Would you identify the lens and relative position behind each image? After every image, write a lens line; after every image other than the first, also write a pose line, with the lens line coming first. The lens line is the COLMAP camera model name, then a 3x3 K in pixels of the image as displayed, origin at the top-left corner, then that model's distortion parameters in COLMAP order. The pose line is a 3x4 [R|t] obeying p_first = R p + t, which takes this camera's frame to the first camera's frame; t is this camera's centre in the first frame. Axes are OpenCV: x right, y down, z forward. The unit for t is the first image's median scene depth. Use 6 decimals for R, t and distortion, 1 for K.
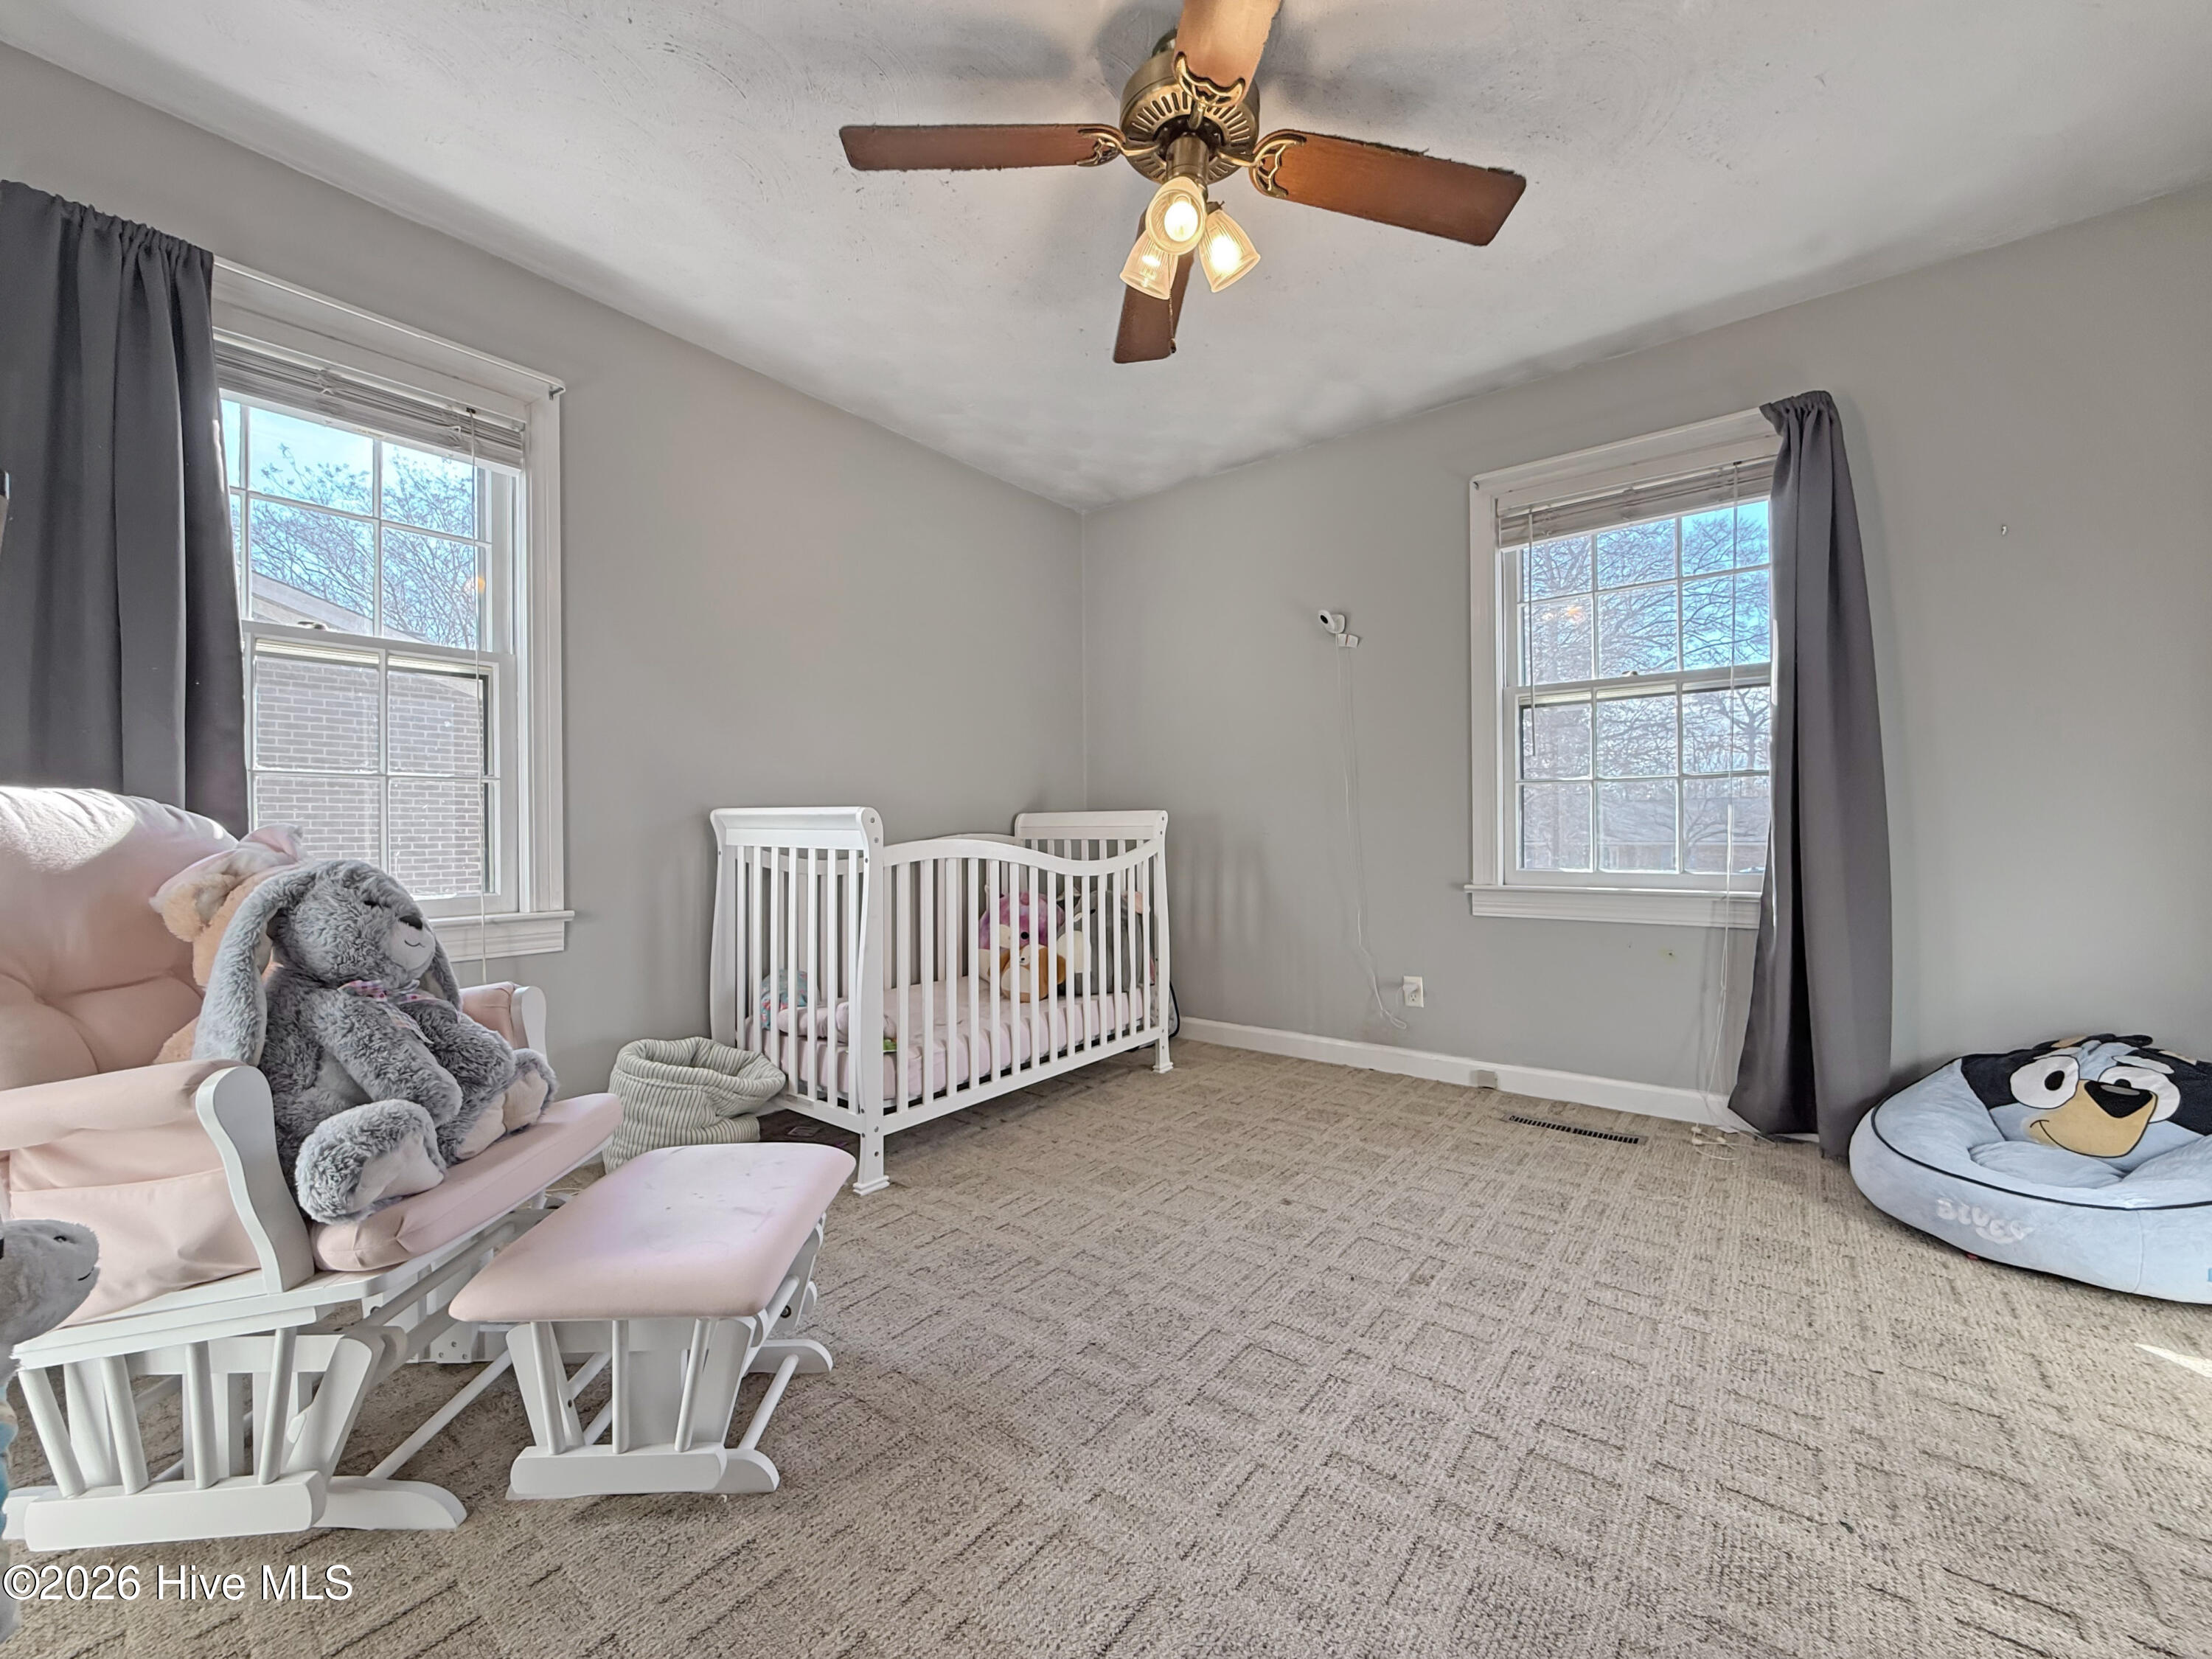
lens RADIAL K [[887.3, 0, 1099.9], [0, 887.3, 823.5], [0, 0, 1]] dist [-0.002107, 0.000051]
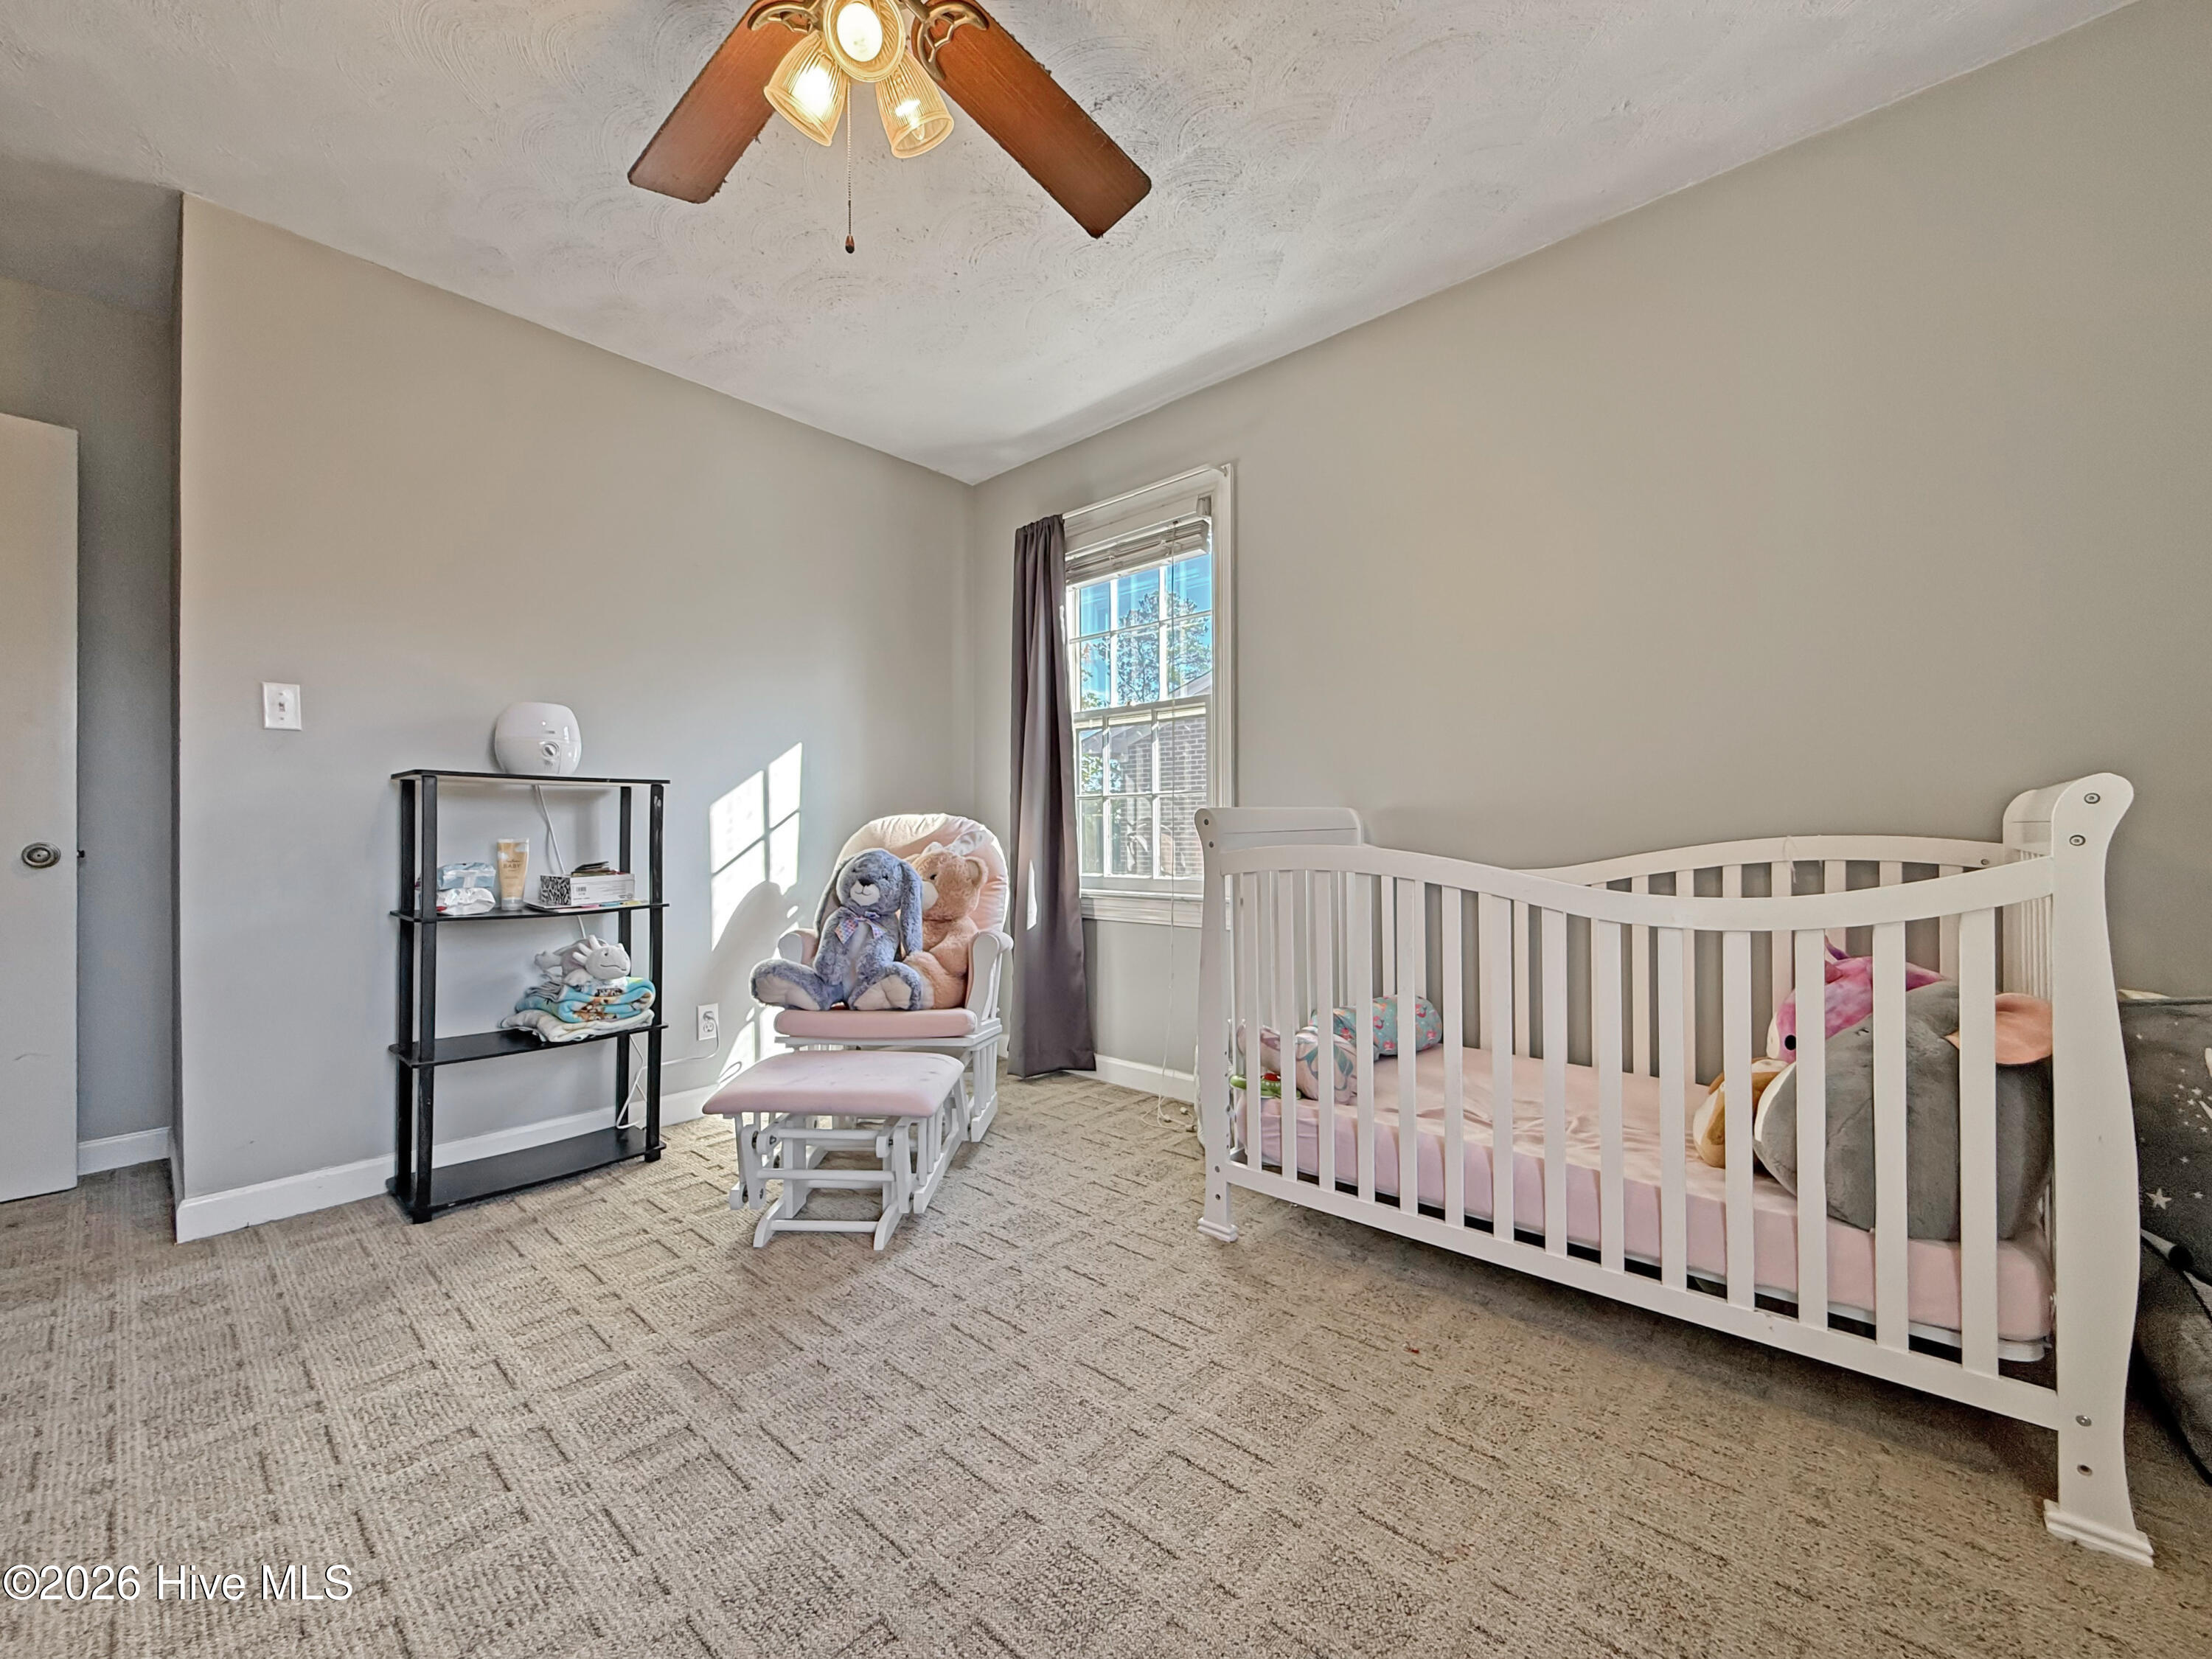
lens RADIAL K [[887.3, 0, 1099.9], [0, 887.3, 836.4], [0, 0, 1]] dist [-0.002107, 0.000051]
pose [[-0.072621, 0.012214, -0.997285, 0.658172], [0.012039, 0.999863, 0.011369, -0.001868], [0.997287, -0.011181, -0.072758, 0.973317]]
